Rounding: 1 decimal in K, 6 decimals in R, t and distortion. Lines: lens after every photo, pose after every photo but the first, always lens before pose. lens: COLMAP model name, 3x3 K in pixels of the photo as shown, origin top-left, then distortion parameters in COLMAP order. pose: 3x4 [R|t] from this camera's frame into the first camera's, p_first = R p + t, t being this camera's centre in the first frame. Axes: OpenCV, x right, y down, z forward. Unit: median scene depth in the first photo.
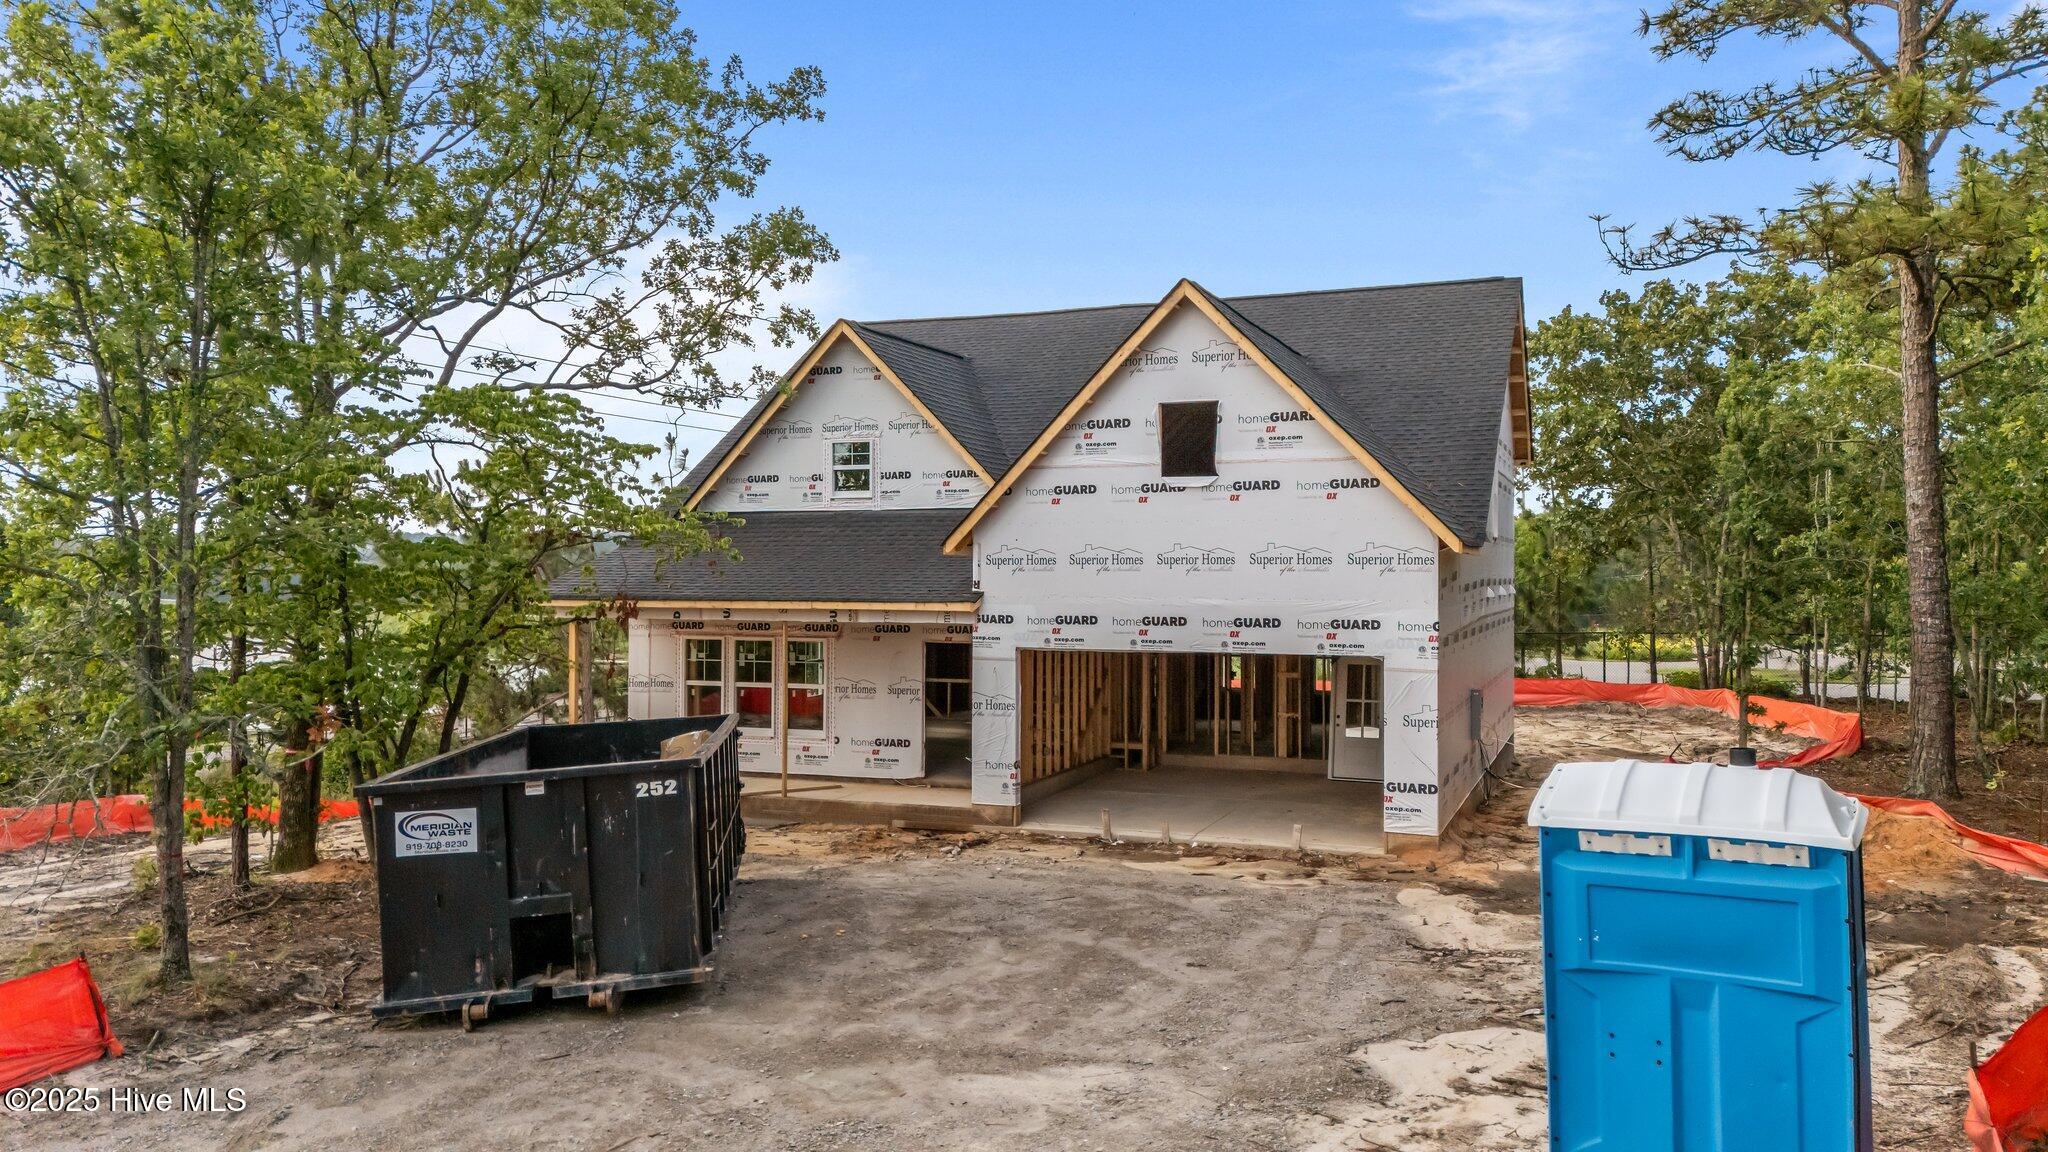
lens RADIAL K [[1509.3, 0, 1016.6], [0, 1509.3, 567.1], [0, 0, 1]] dist [-0.010603, -0.002272]
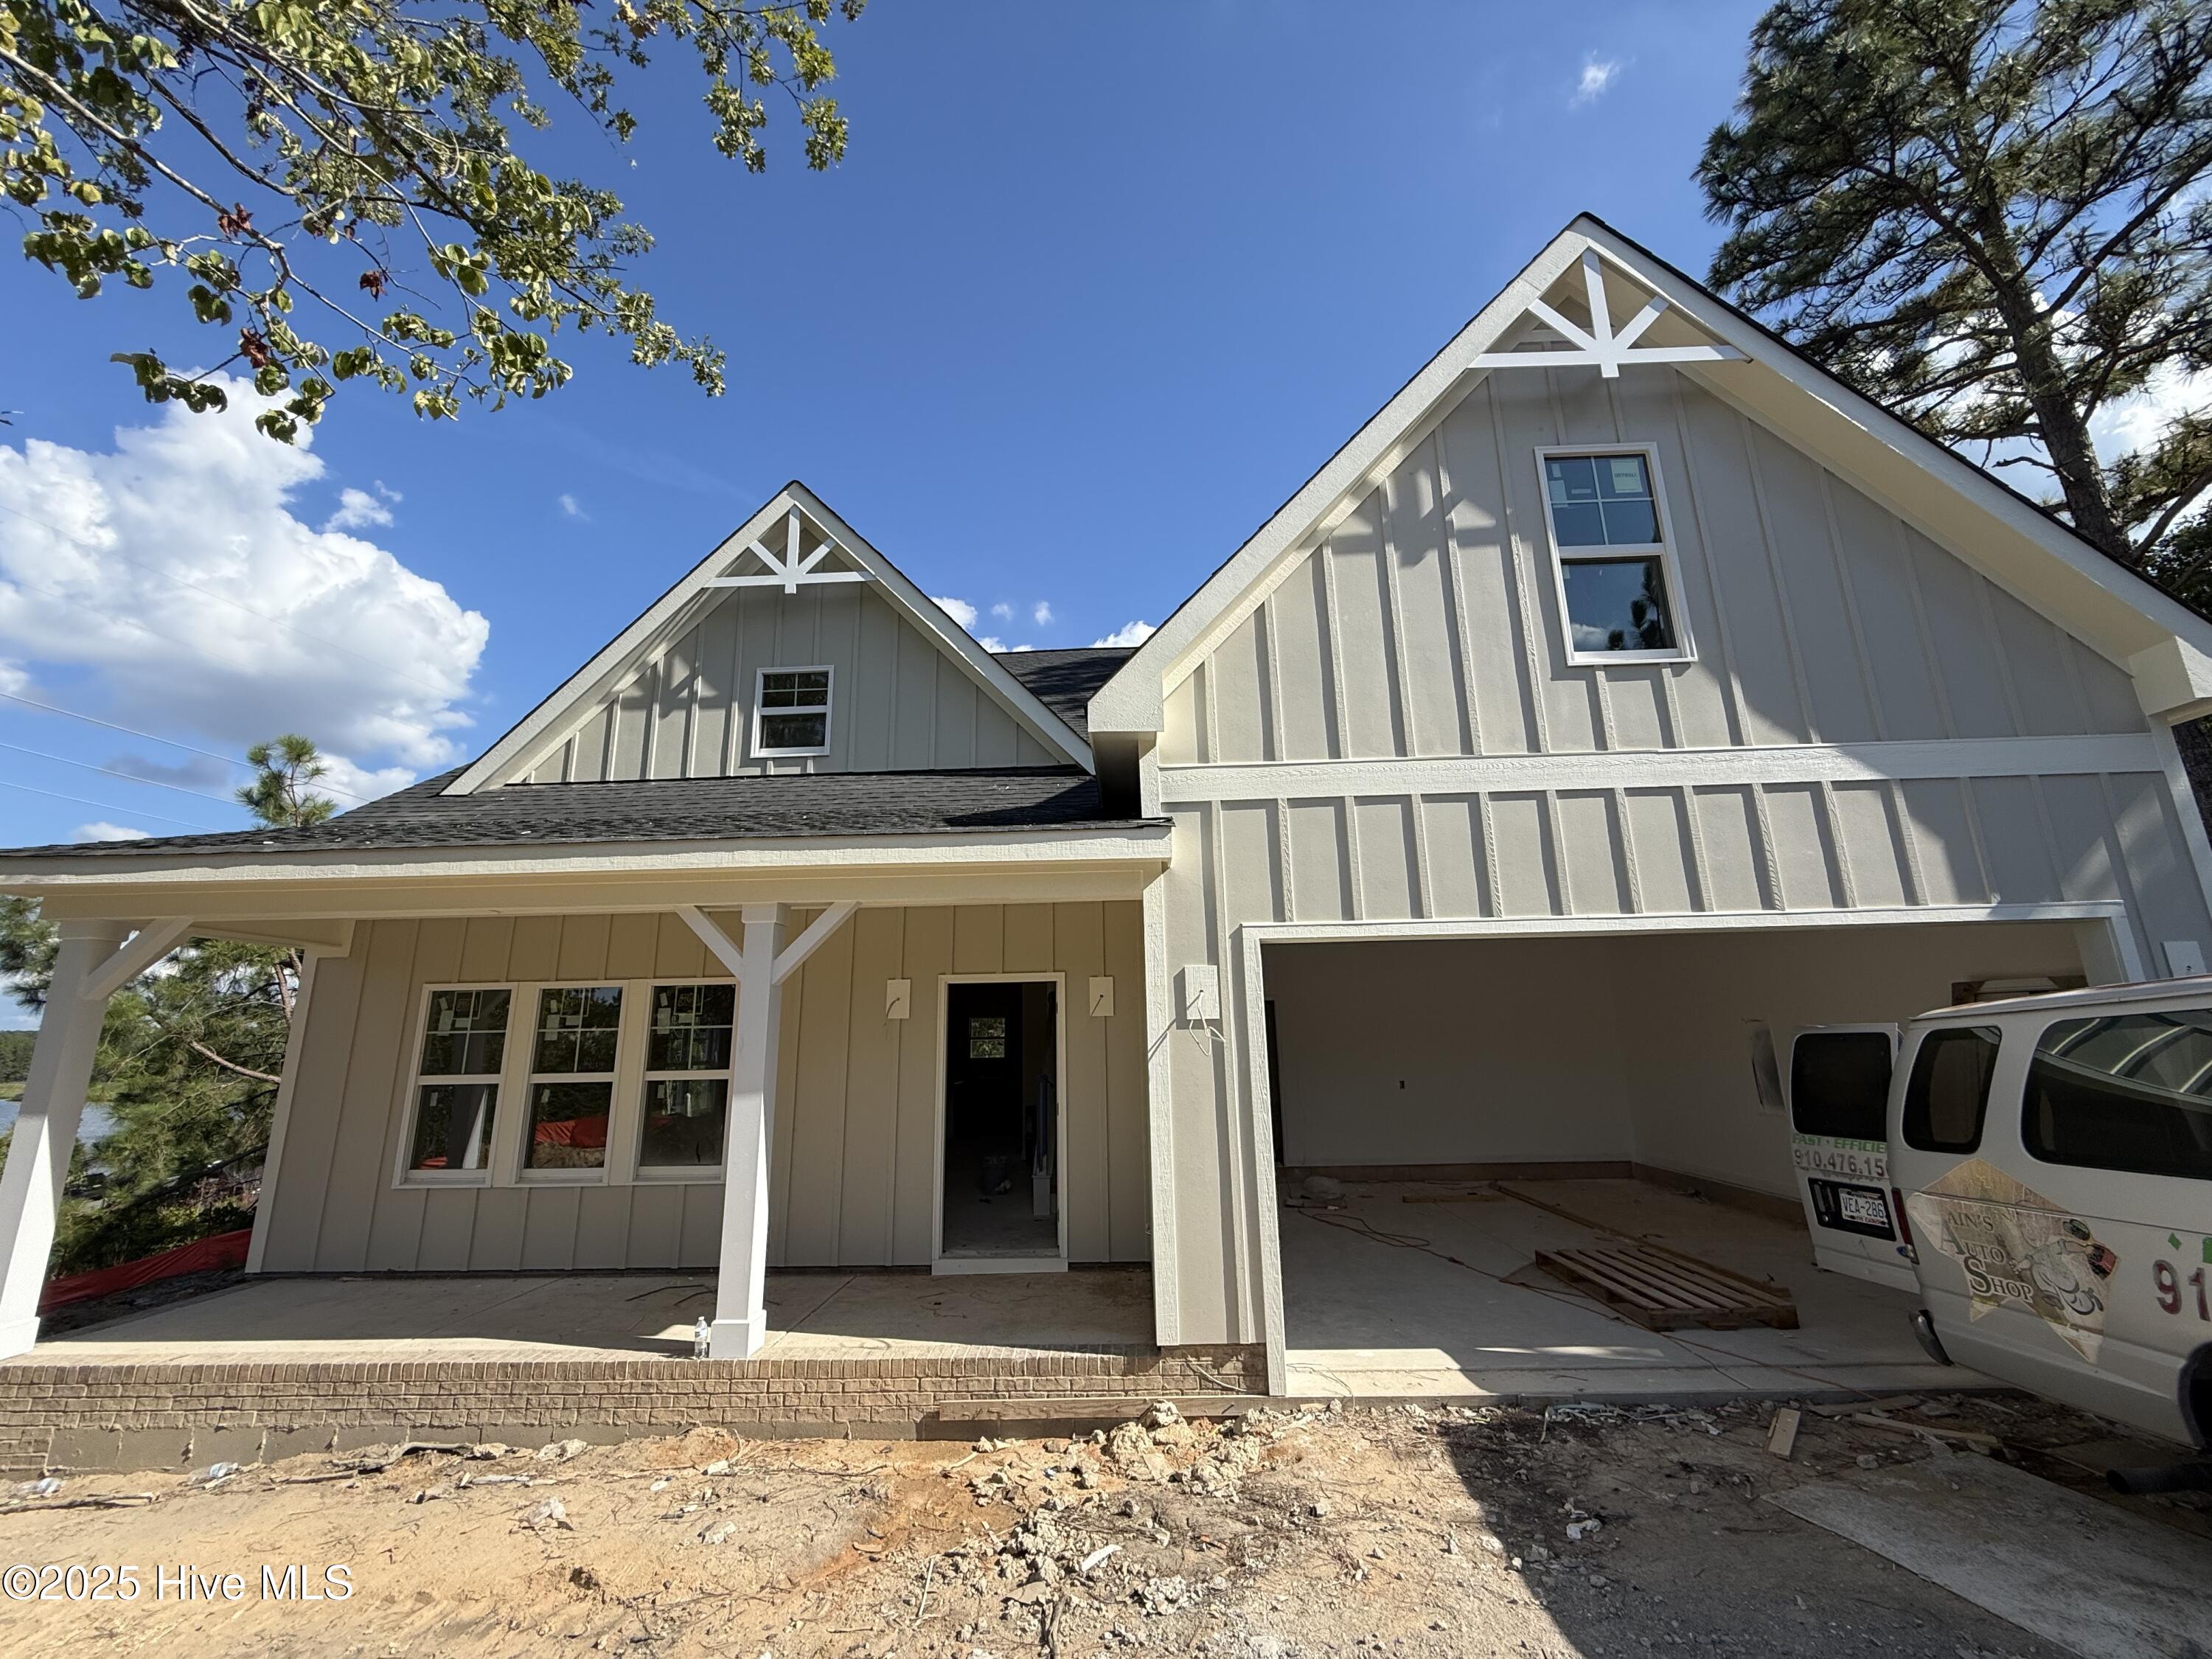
lens RADIAL K [[885.2, 0, 1104.6], [0, 885.2, 813.9], [0, 0, 1]] dist [-0.004818, 0.000658]
pose [[0.939342, 0.059873, 0.337715, -0.117857], [0.026196, 0.969245, -0.244701, 0.072748], [-0.341980, 0.238705, 0.908884, 0.681917]]
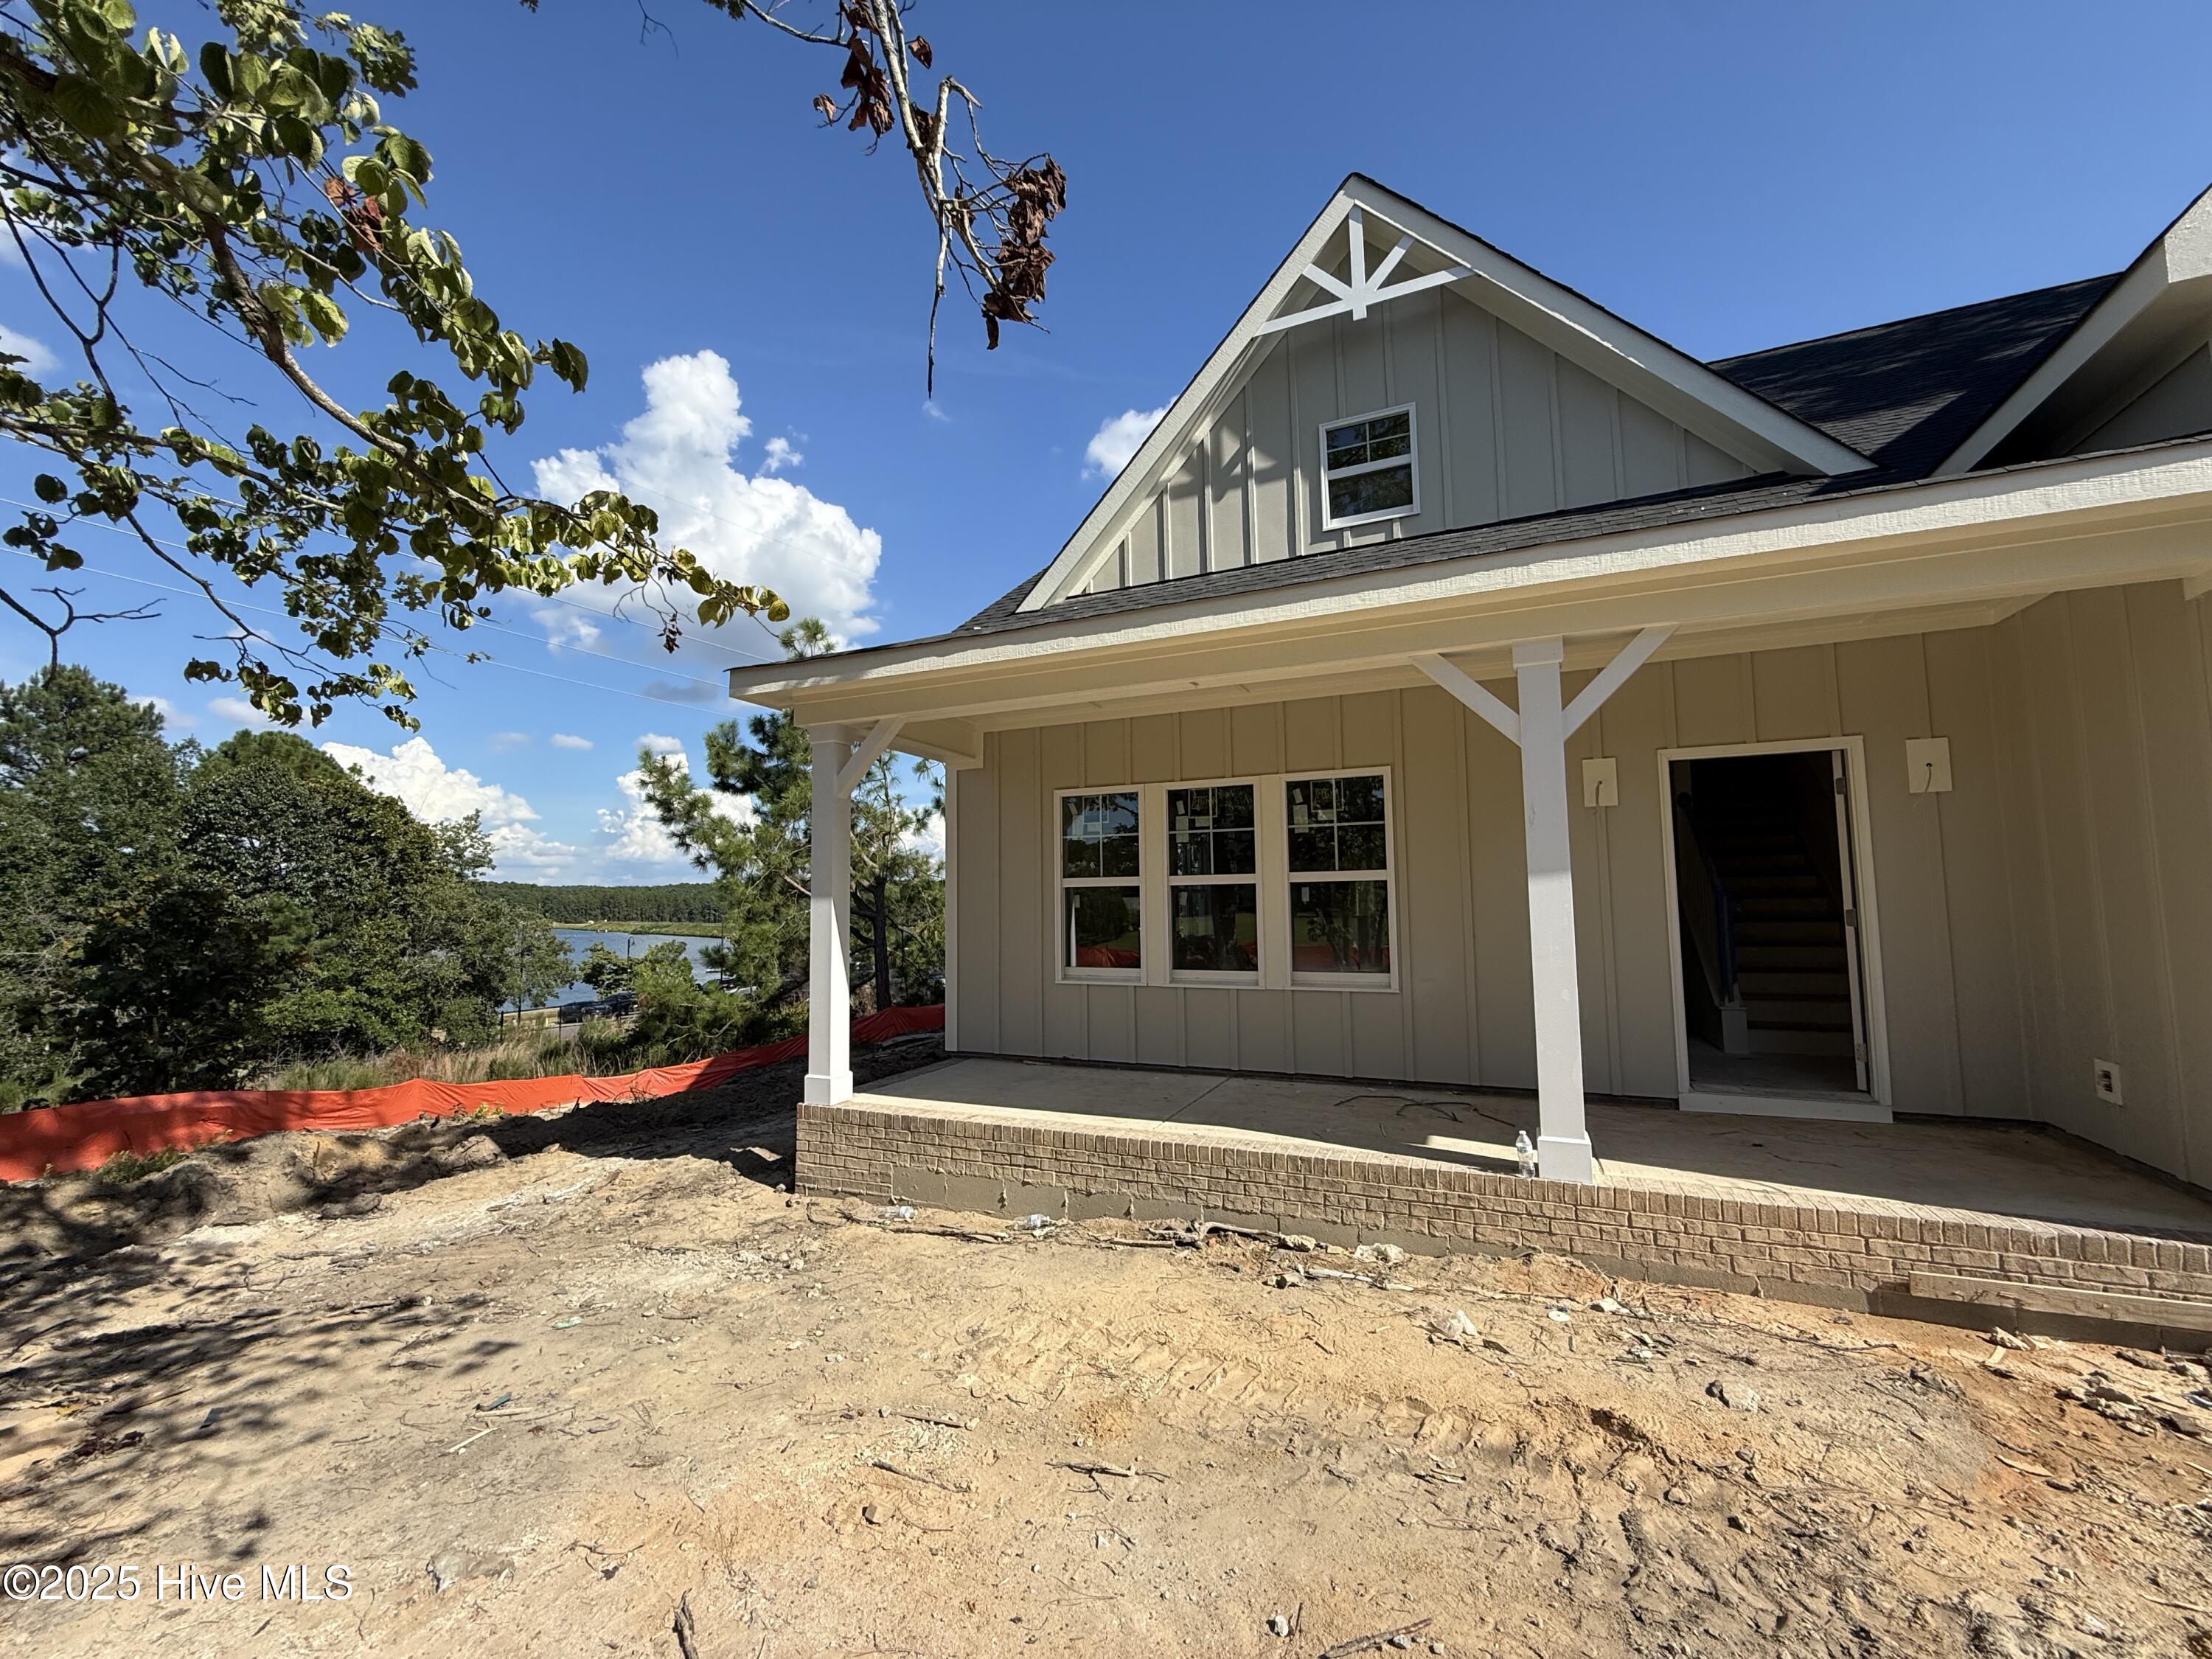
lens RADIAL K [[885.2, 0, 1108.1], [0, 885.2, 822.5], [0, 0, 1]] dist [-0.004818, 0.000658]
pose [[0.999089, -0.023396, -0.035692, -0.206052], [0.020144, 0.995836, -0.088914, 0.088378], [0.037624, 0.088114, 0.995400, 0.753318]]
